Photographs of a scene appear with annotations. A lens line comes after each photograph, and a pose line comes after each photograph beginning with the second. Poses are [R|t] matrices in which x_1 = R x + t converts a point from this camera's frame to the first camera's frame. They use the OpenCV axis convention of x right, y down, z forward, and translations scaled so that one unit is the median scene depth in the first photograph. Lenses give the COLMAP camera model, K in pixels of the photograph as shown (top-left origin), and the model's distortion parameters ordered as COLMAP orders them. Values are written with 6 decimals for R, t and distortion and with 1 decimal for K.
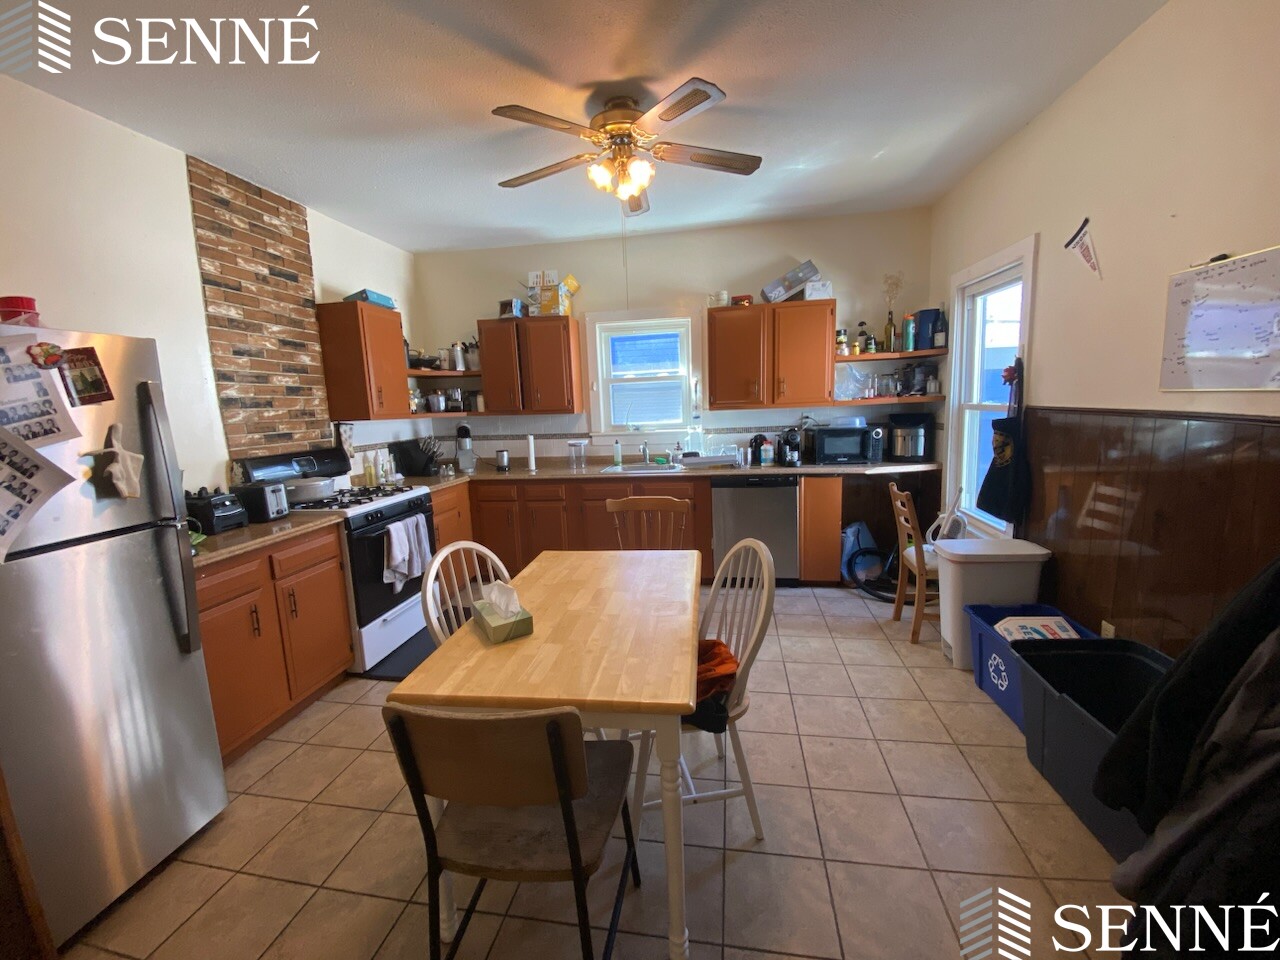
lens RADIAL K [[520.4, 0, 638.4], [0, 520.4, 477.6], [0, 0, 1]] dist [0.045820, -0.033134]
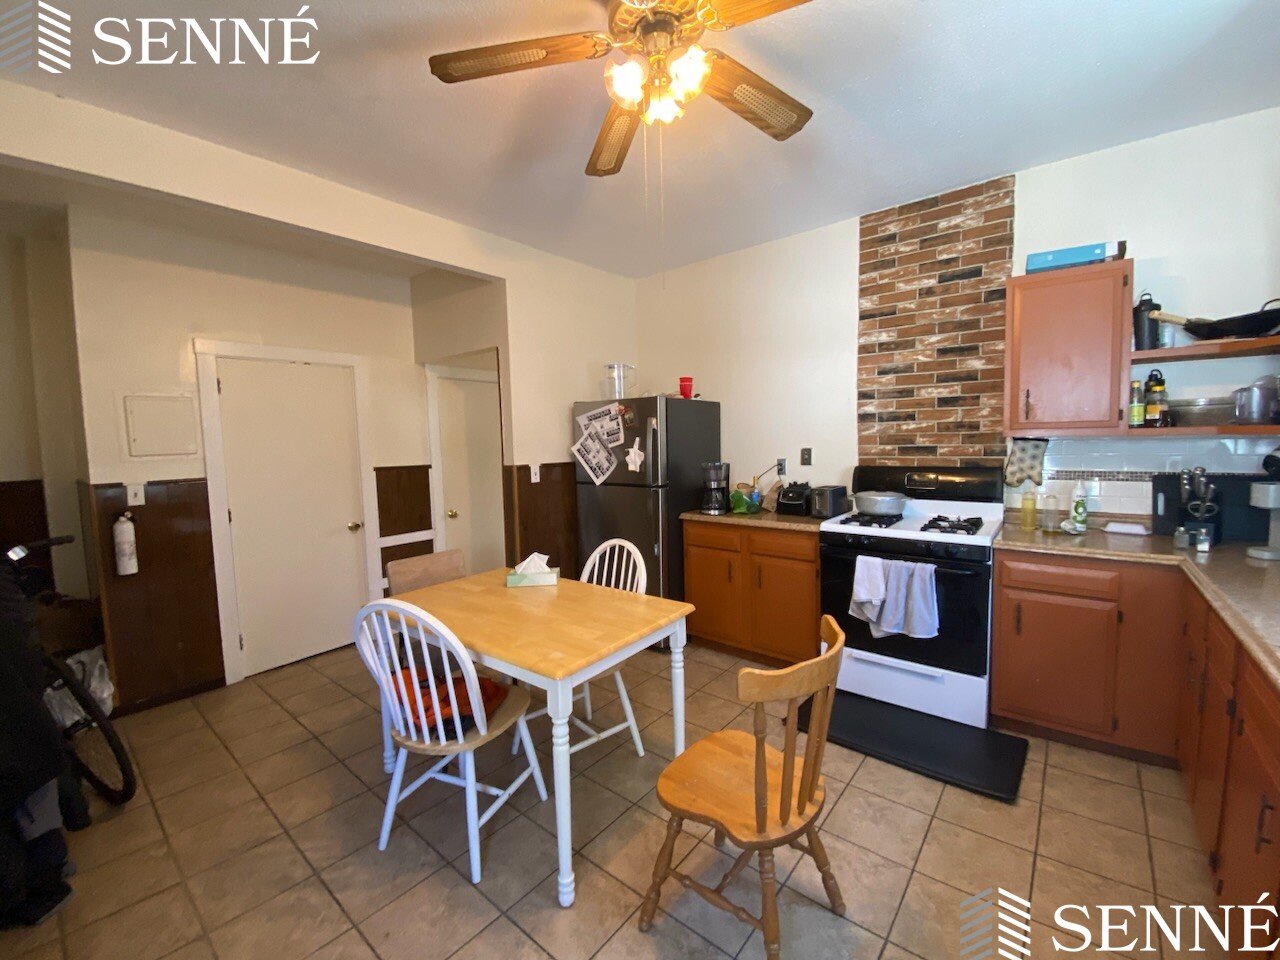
lens RADIAL K [[505.3, 0, 633.3], [0, 505.3, 484.3], [0, 0, 1]] dist [-0.000017, -0.015009]
pose [[-0.499156, 0.132290, -0.856354, 0.413480], [-0.073116, 0.978323, 0.193750, -0.157702], [0.863422, 0.159324, -0.478663, 0.996579]]
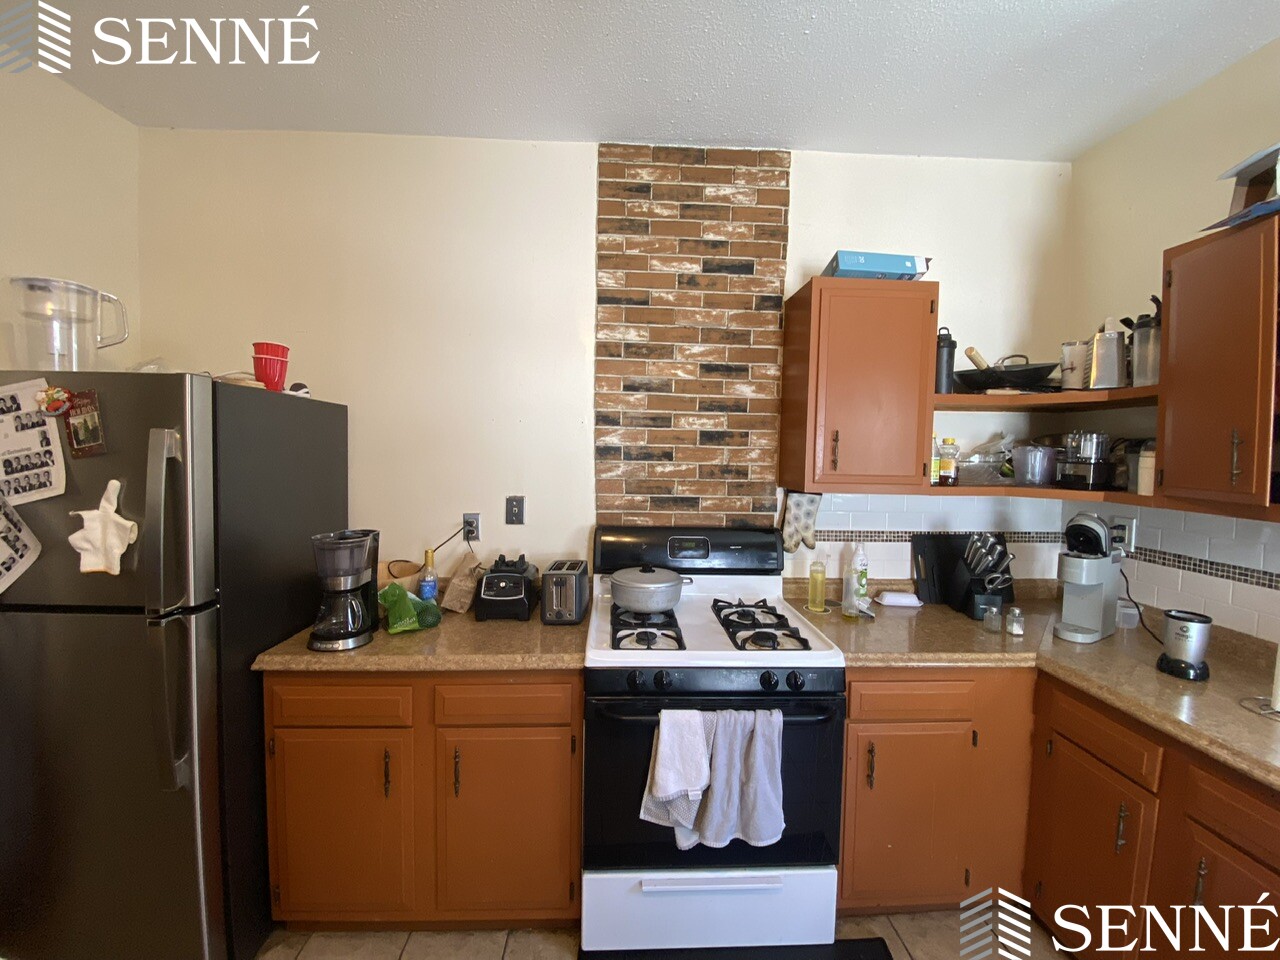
lens RADIAL K [[520.4, 0, 638.4], [0, 520.4, 477.6], [0, 0, 1]] dist [0.045820, -0.033134]
pose [[0.205775, 0.093033, -0.974167, -0.015968], [-0.162704, 0.984868, 0.059687, -0.141913], [0.964979, 0.146219, 0.217798, 0.790717]]
